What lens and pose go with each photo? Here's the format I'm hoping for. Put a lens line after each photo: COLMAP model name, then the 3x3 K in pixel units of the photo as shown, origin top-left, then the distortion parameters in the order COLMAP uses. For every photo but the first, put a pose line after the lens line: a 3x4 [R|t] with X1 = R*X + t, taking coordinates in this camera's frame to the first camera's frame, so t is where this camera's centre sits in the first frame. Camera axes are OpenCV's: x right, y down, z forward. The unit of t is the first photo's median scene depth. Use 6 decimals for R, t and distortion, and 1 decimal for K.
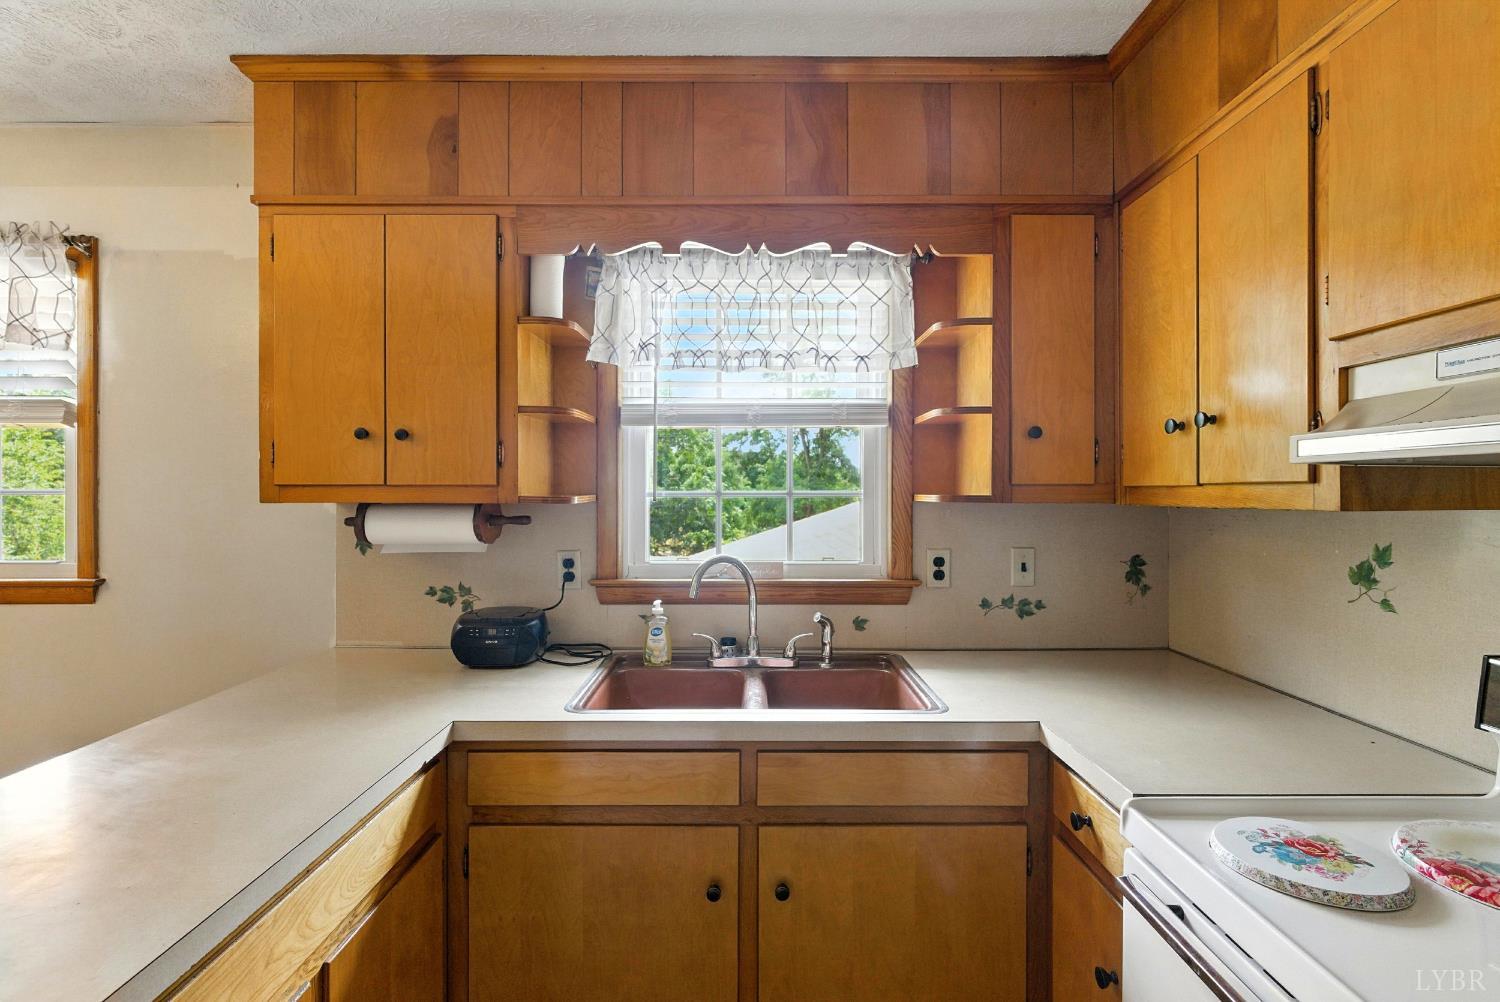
lens RADIAL K [[715.4, 0, 749.2], [0, 715.4, 489.3], [0, 0, 1]] dist [-0.002810, -0.000709]
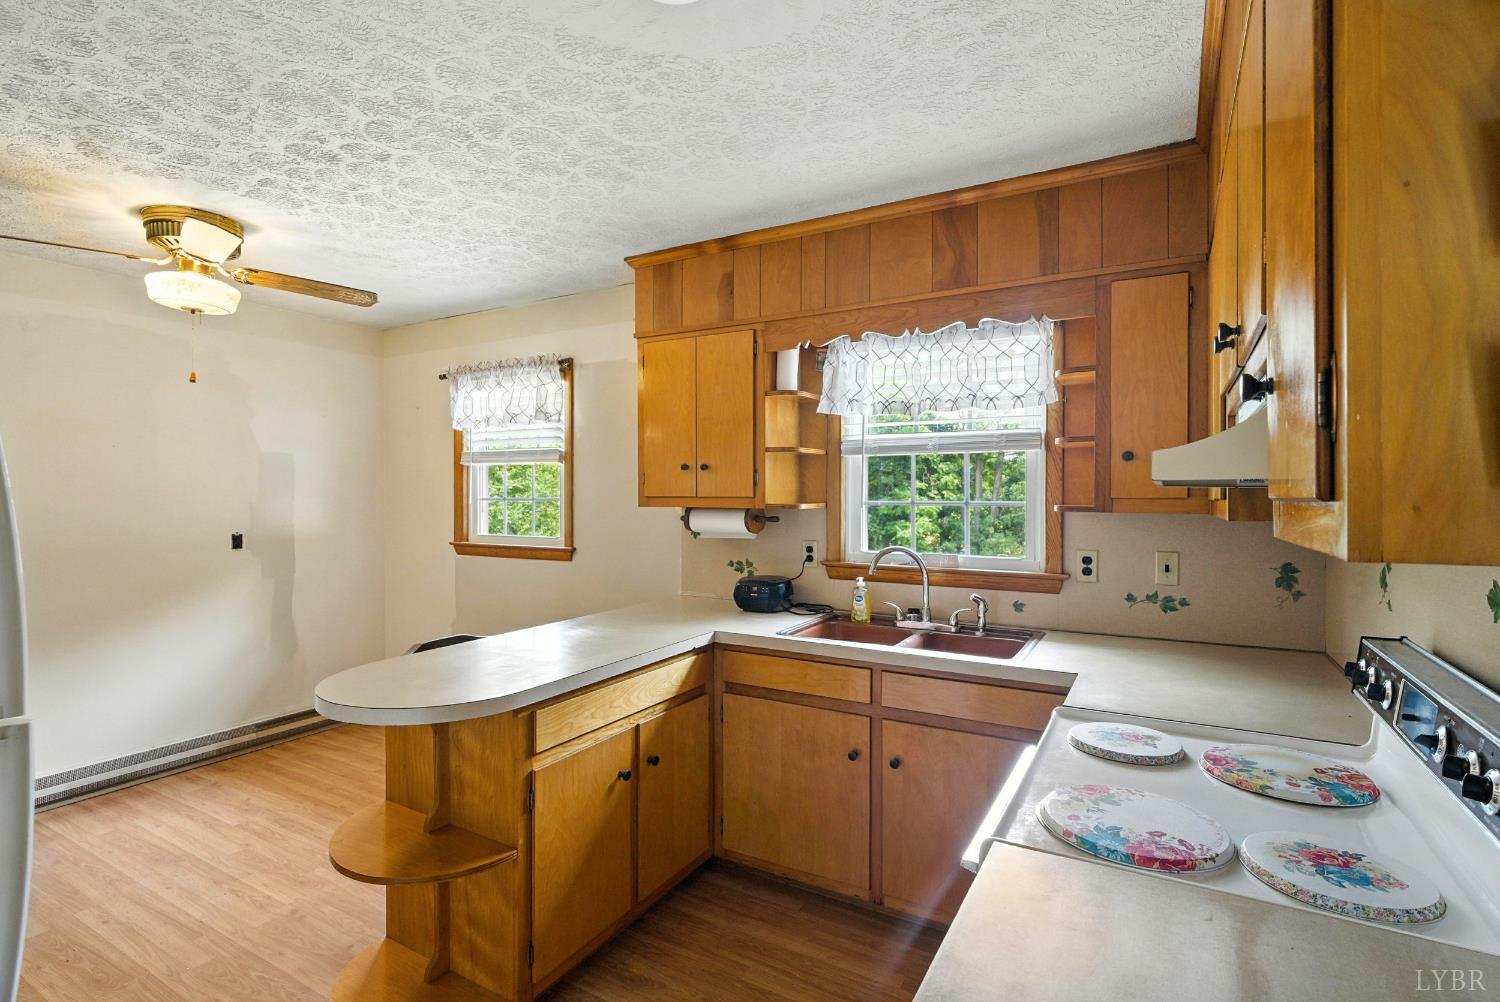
lens RADIAL K [[719.9, 0, 750.7], [0, 719.9, 497.3], [0, 0, 1]] dist [-0.000926, 0.000006]
pose [[0.864630, 0.003522, -0.502396, 0.432842], [-0.001784, 0.999991, 0.003939, -0.010926], [0.502405, -0.002509, 0.864629, -0.385079]]
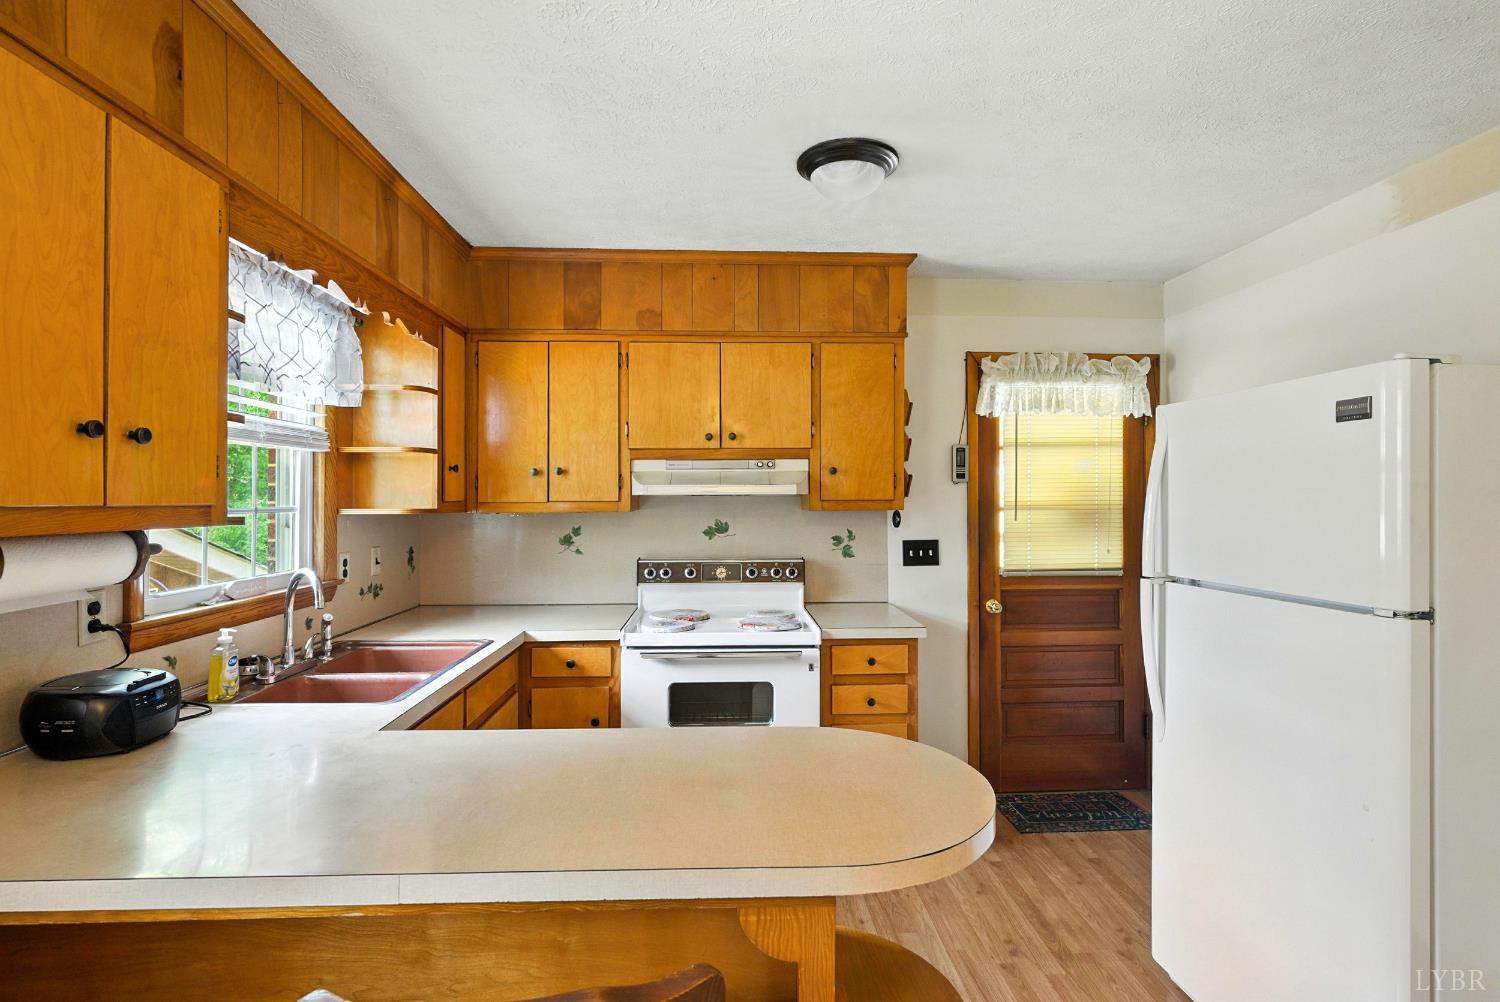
lens RADIAL K [[735.0, 0, 747.9], [0, 735.0, 496.9], [0, 0, 1]] dist [0.004987, -0.000333]
pose [[-0.040784, 0.001377, 0.999167, -1.178364], [-0.000759, 0.999999, -0.001409, -0.013874], [-0.999168, -0.000816, -0.040783, 0.391238]]
